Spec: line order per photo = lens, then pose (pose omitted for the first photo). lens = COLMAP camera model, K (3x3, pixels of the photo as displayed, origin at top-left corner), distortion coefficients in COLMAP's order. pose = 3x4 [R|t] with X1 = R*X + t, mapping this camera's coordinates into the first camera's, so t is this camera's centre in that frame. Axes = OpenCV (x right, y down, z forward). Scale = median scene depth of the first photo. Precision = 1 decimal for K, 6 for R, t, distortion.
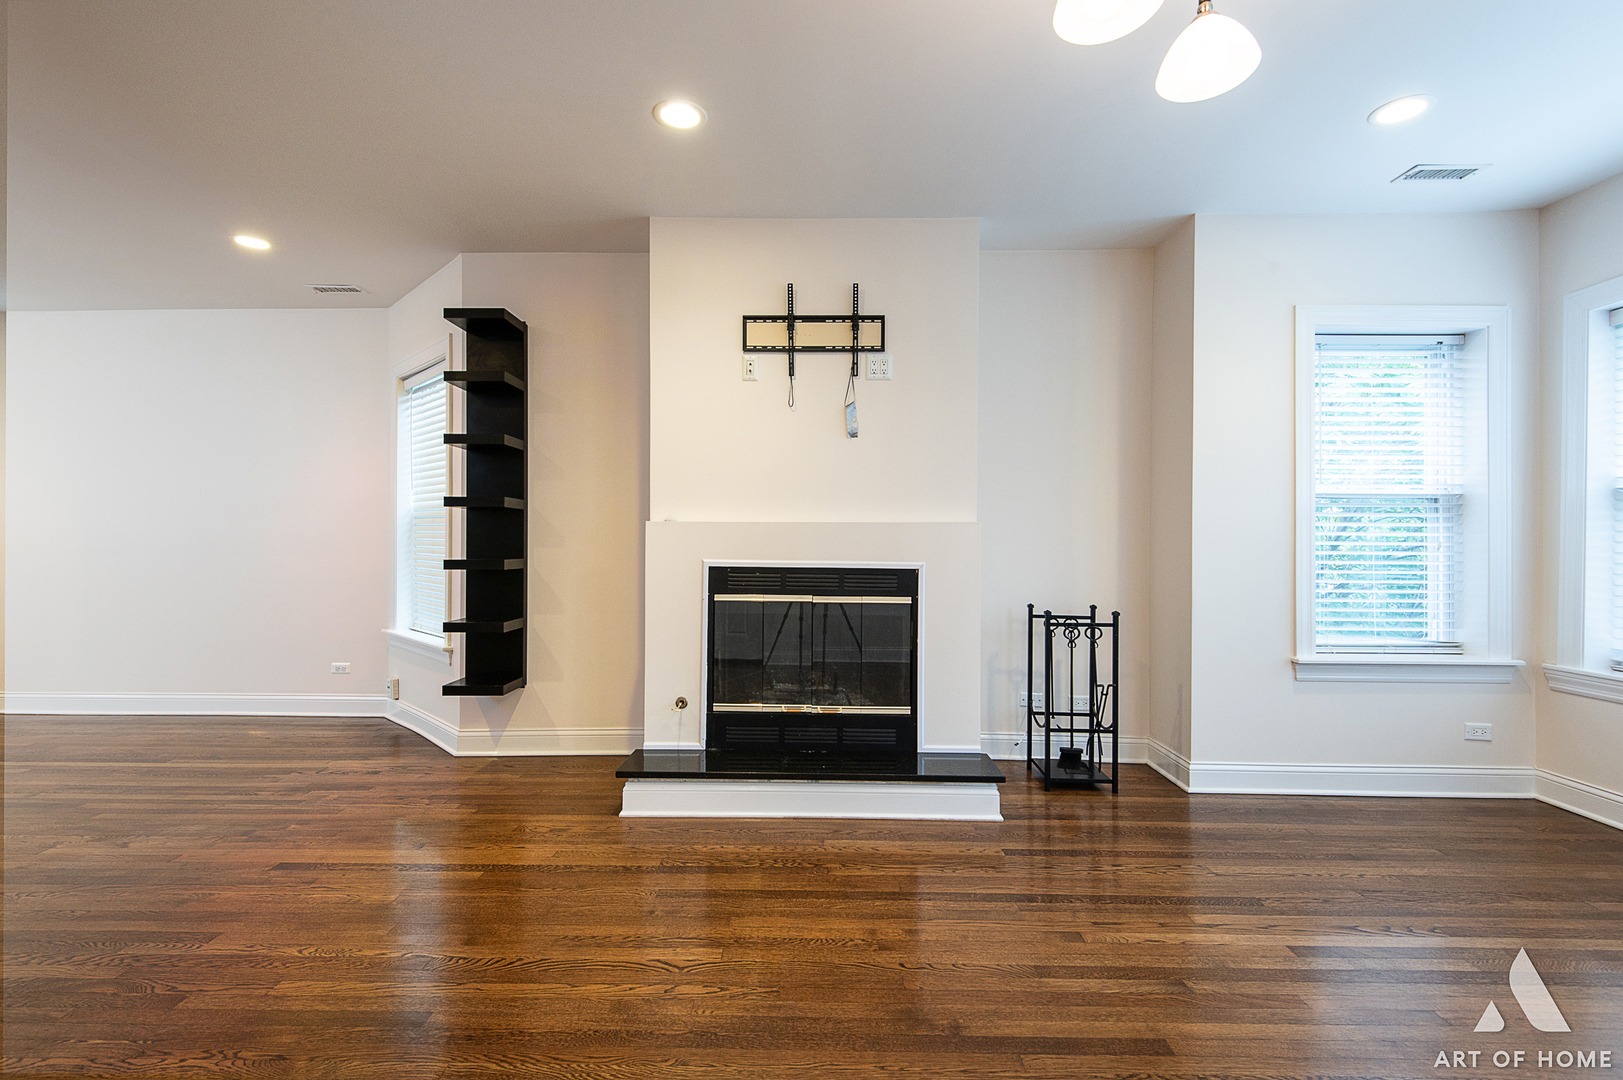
lens RADIAL K [[729.0, 0, 804.6], [0, 729.0, 537.3], [0, 0, 1]] dist [0.025392, -0.014025]
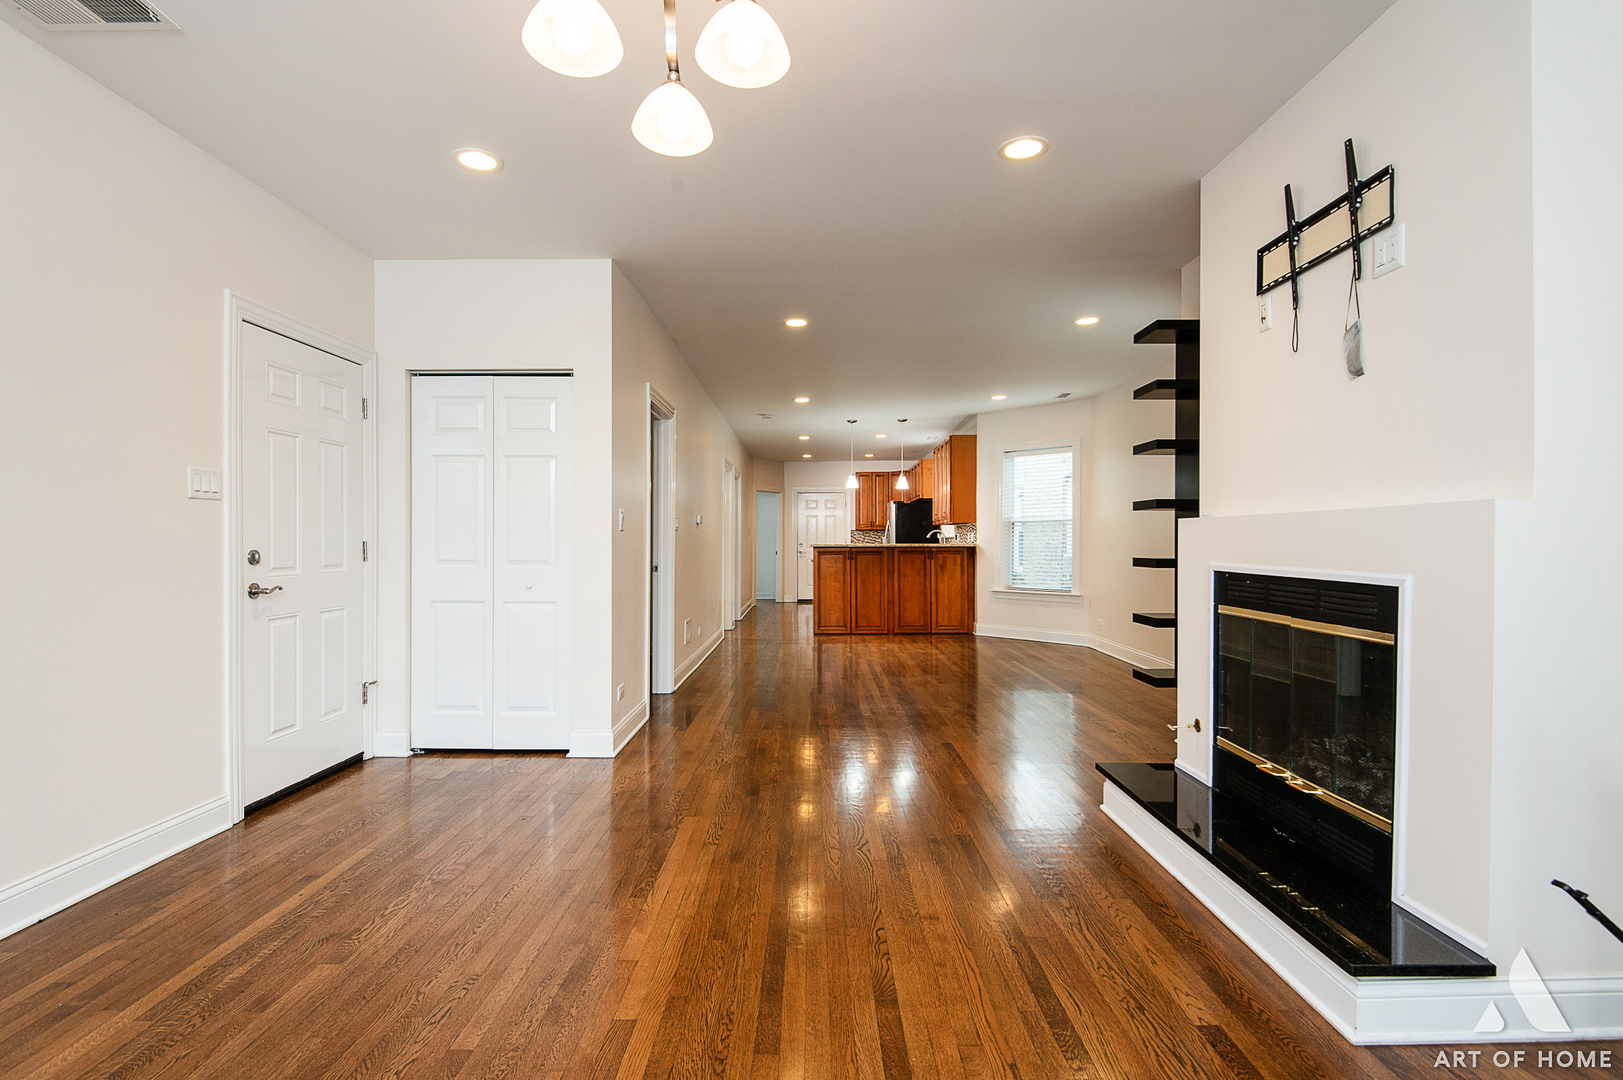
lens RADIAL K [[794.8, 0, 801.6], [0, 794.8, 537.8], [0, 0, 1]] dist [0.005998, -0.001446]
pose [[0.006686, -0.004940, -0.999965, 0.766938], [0.004591, 0.999977, -0.004910, 0.005048], [0.999967, -0.004558, 0.006708, 0.511719]]
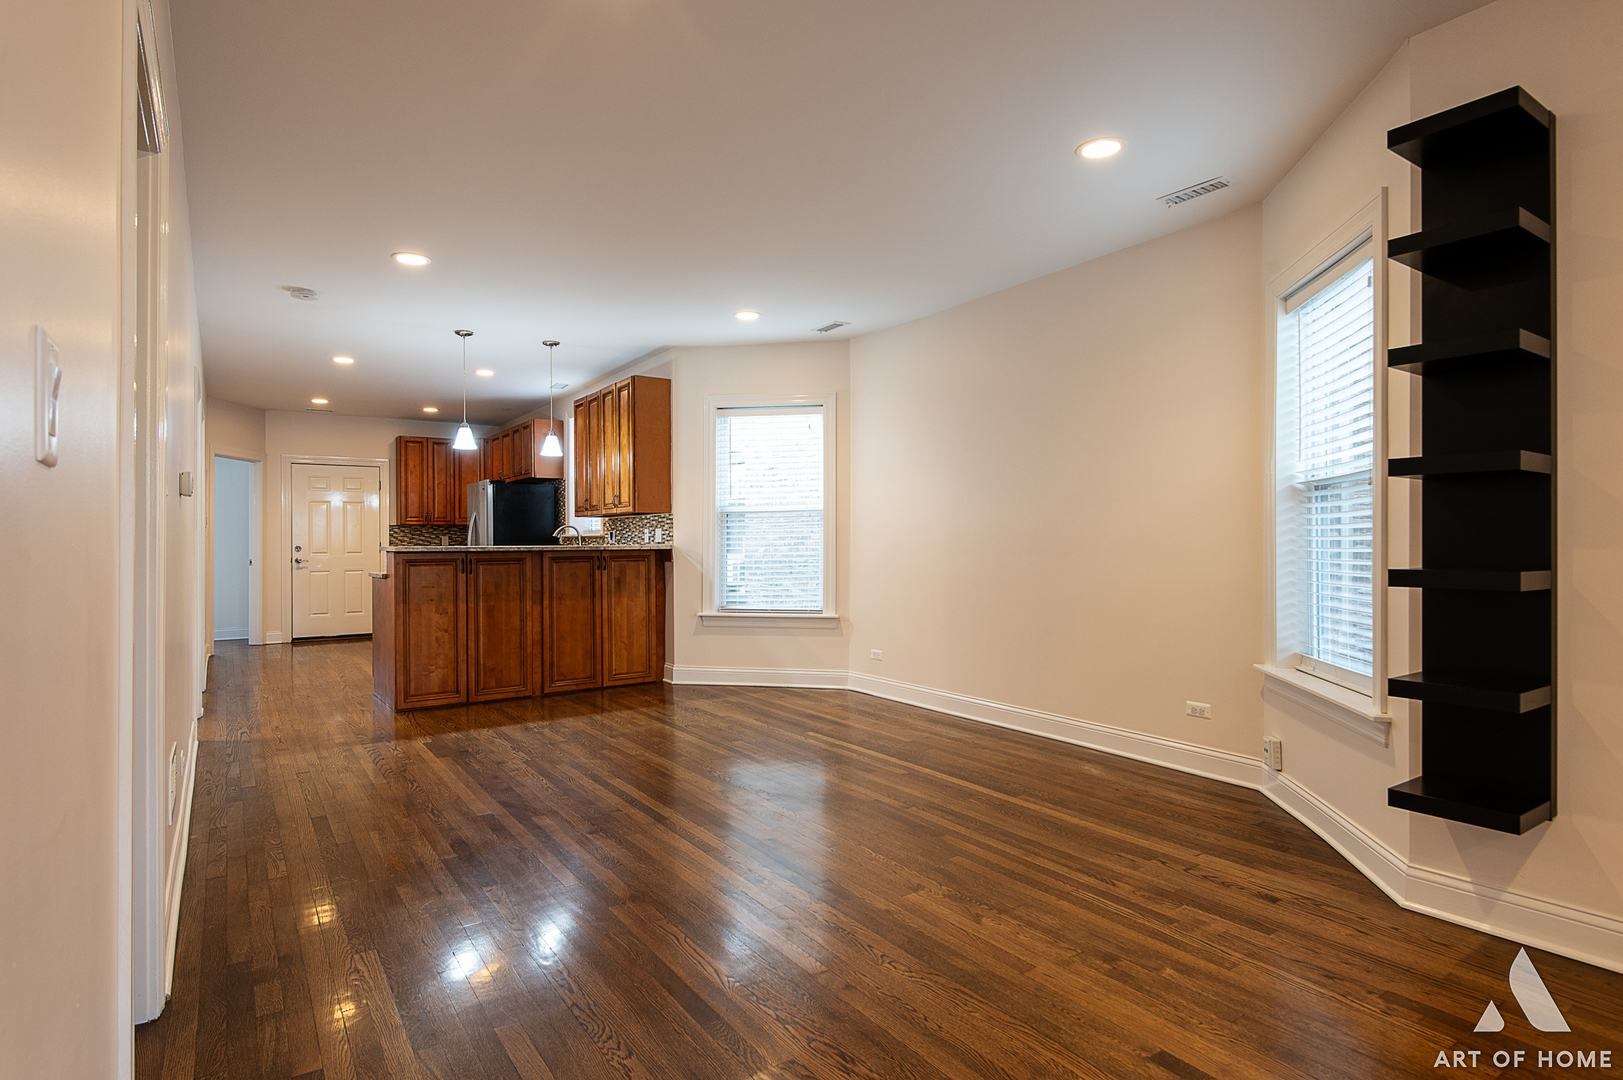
lens RADIAL K [[855.1, 0, 809.8], [0, 855.1, 534.2], [0, 0, 1]] dist [0.023469, -0.001852]
pose [[0.584630, -0.008953, -0.811251, -0.218525], [0.008105, 0.999954, -0.005195, 0.003365], [0.811260, -0.003538, 0.584675, 0.250927]]
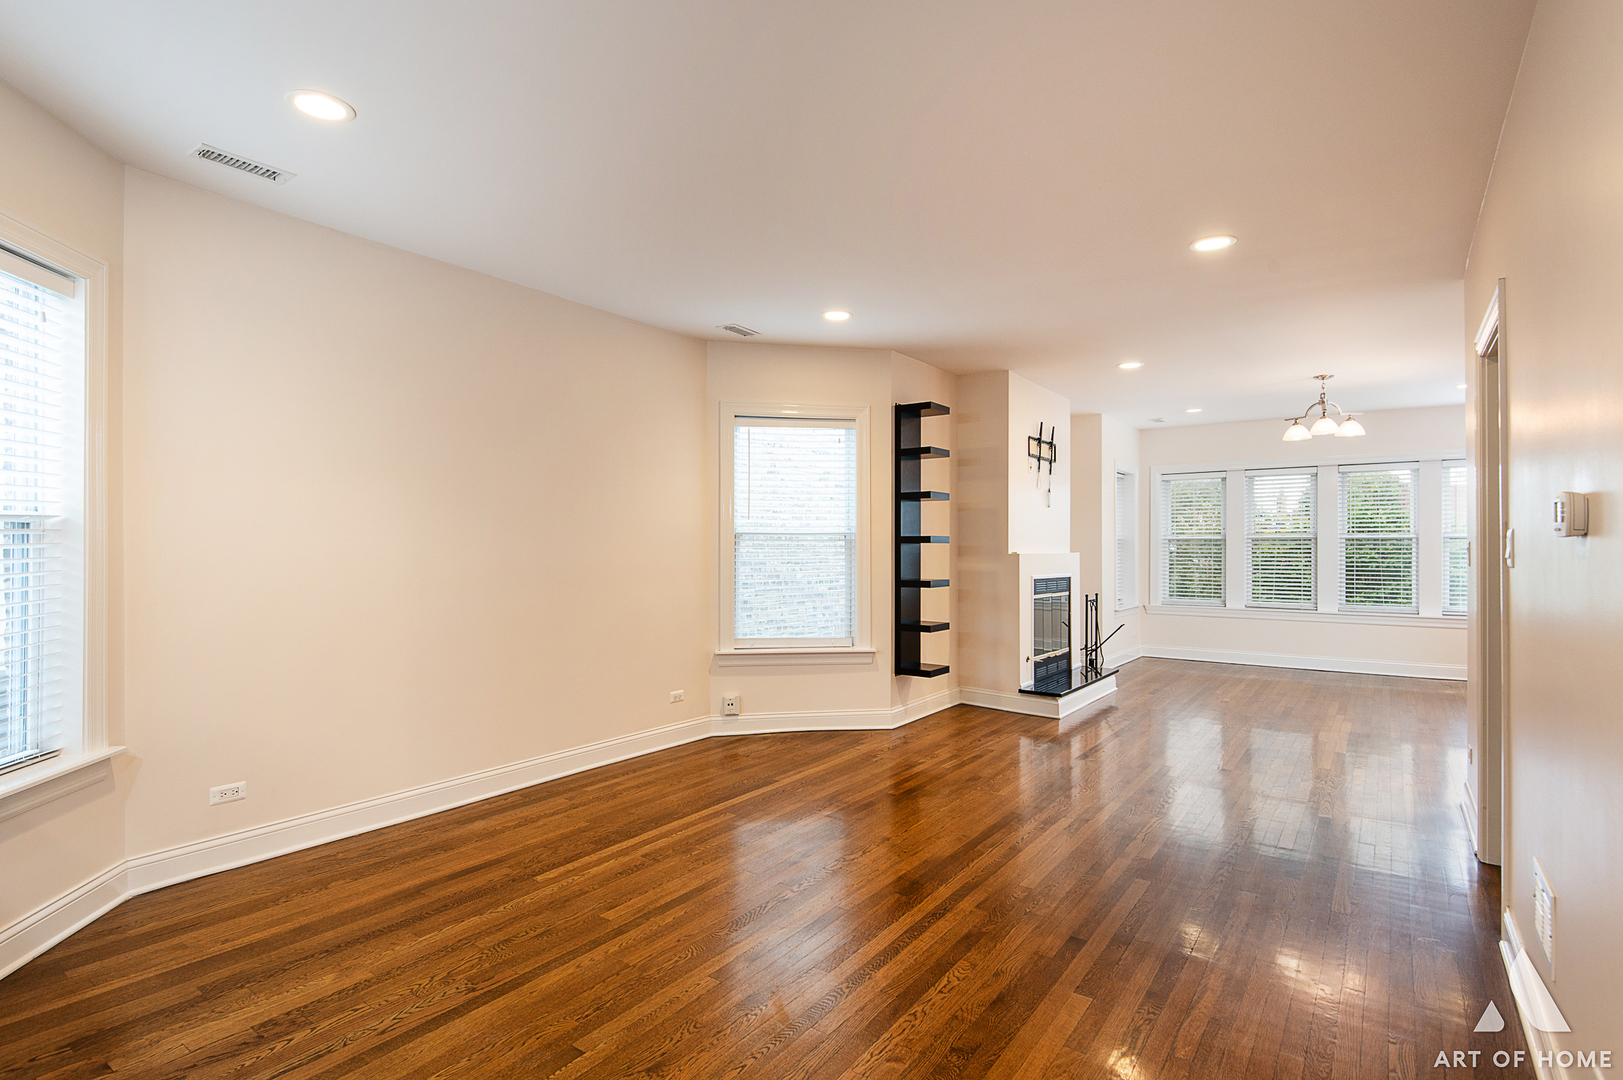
lens RADIAL K [[794.8, 0, 797.3], [0, 794.8, 545.7], [0, 0, 1]] dist [0.005998, -0.001446]
pose [[0.577556, 0.001672, 0.816349, -1.982889], [-0.004093, 0.999991, 0.000848, -0.037827], [-0.816341, -0.003831, 0.577558, 0.354334]]
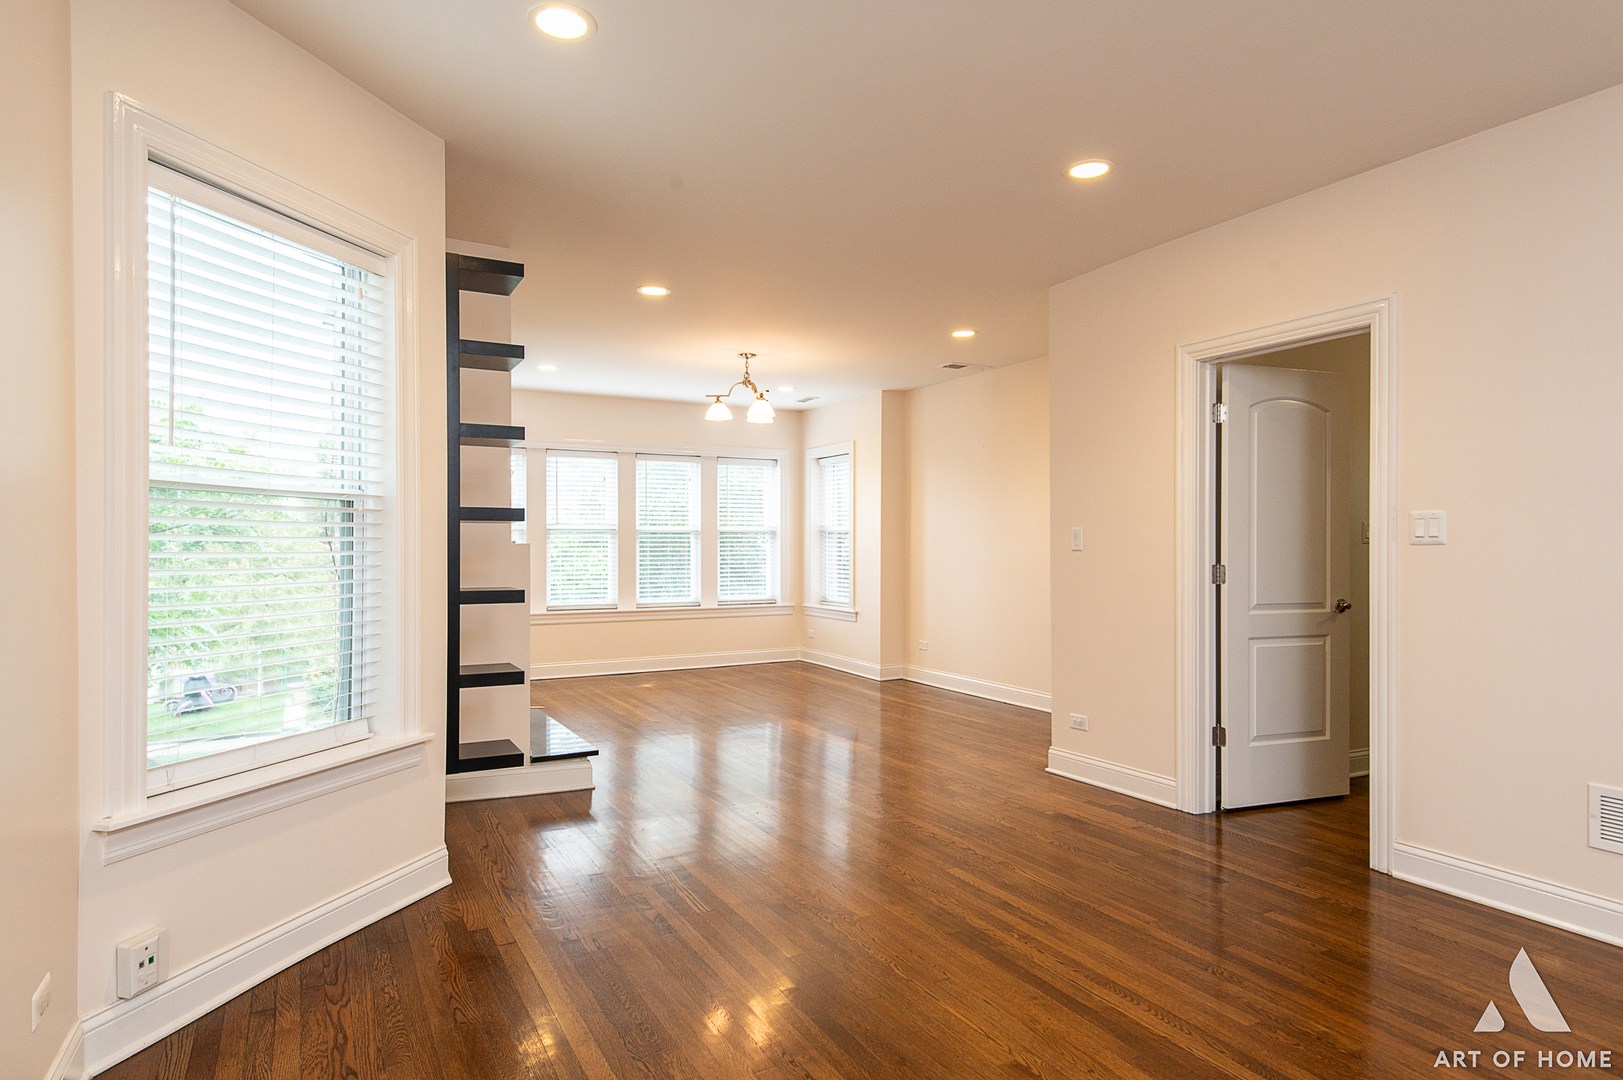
lens RADIAL K [[917.4, 0, 800.2], [0, 917.4, 537.0], [0, 0, 1]] dist [0.001244, -0.000156]
pose [[-0.484933, 0.008696, 0.874508, -1.565431], [-0.004298, 0.999915, -0.012326, -0.015238], [-0.874541, -0.009736, -0.484854, 1.282694]]
